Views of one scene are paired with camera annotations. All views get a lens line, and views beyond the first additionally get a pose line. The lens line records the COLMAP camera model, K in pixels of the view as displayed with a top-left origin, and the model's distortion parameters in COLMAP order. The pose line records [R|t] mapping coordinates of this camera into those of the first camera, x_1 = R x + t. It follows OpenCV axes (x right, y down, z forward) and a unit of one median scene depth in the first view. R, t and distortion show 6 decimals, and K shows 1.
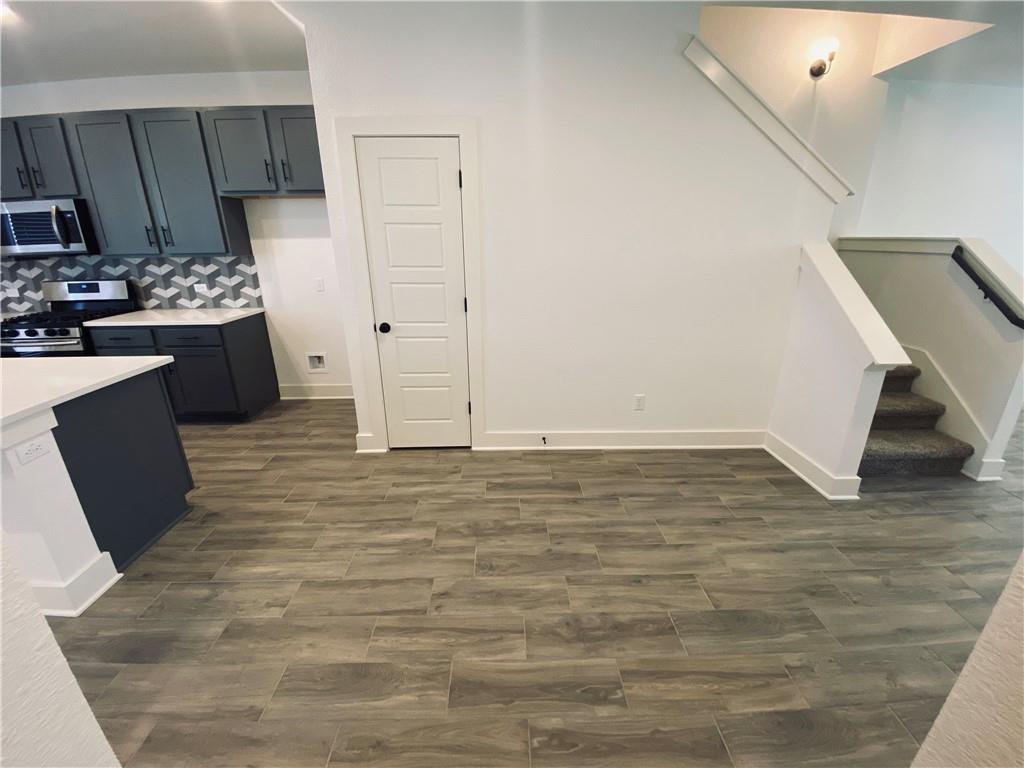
lens RADIAL K [[418.0, 0, 512.0], [0, 418.0, 384.0], [0, 0, 1]] dist [0.020386, -0.022212]
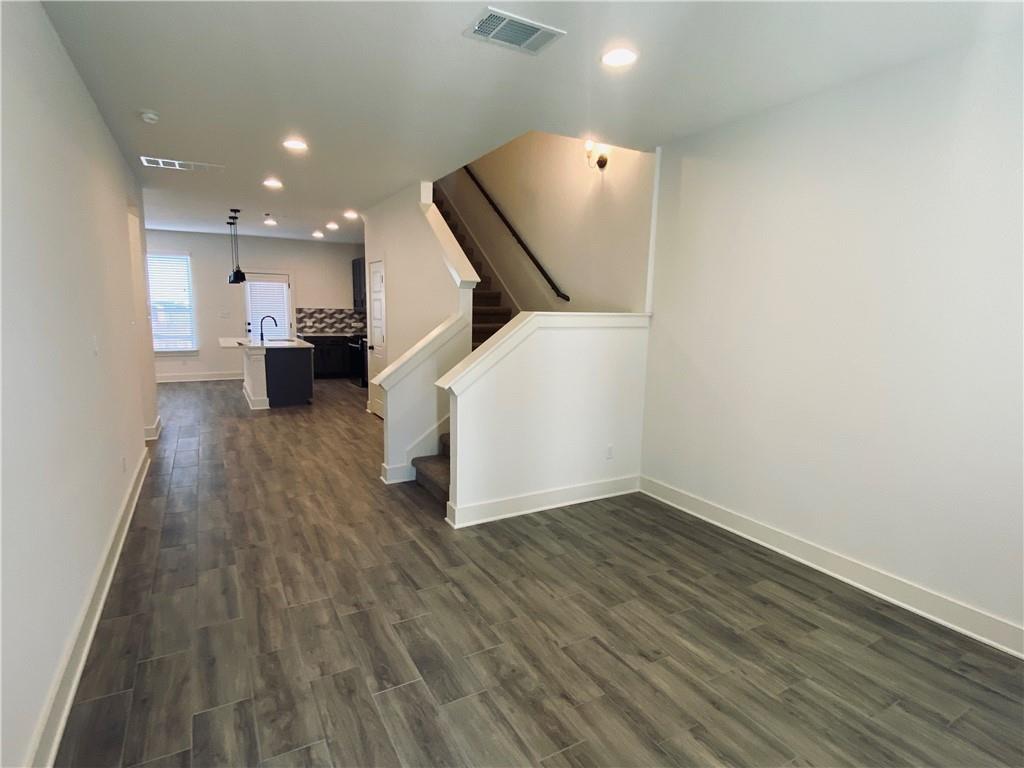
lens RADIAL K [[530.2, 0, 510.2], [0, 530.2, 380.0], [0, 0, 1]] dist [0.034840, -0.032107]
pose [[0.473394, 0.132933, -0.870762, 2.685192], [-0.302214, 0.953055, -0.018804, -0.164348], [0.827384, 0.272058, 0.491345, 0.386911]]
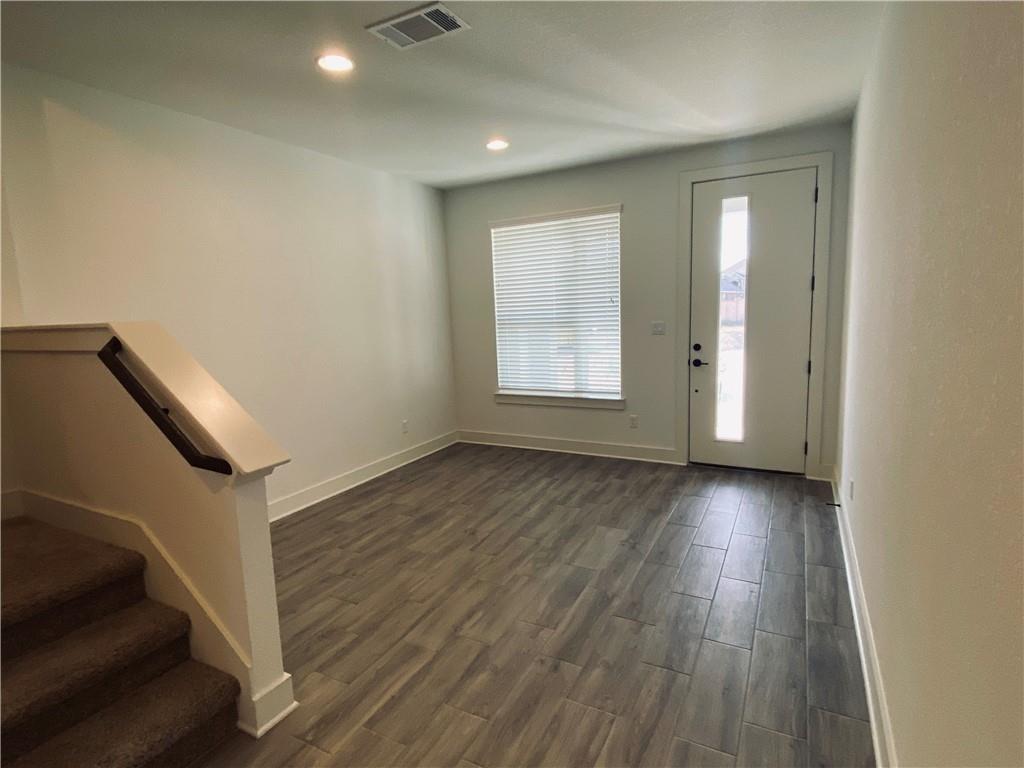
lens RADIAL K [[530.2, 0, 510.2], [0, 530.2, 380.0], [0, 0, 1]] dist [0.034840, -0.032107]
pose [[0.492779, -0.138606, 0.859044, 0.836944], [0.318804, 0.947345, -0.030024, -0.100405], [-0.809650, 0.288662, 0.511020, 0.251054]]
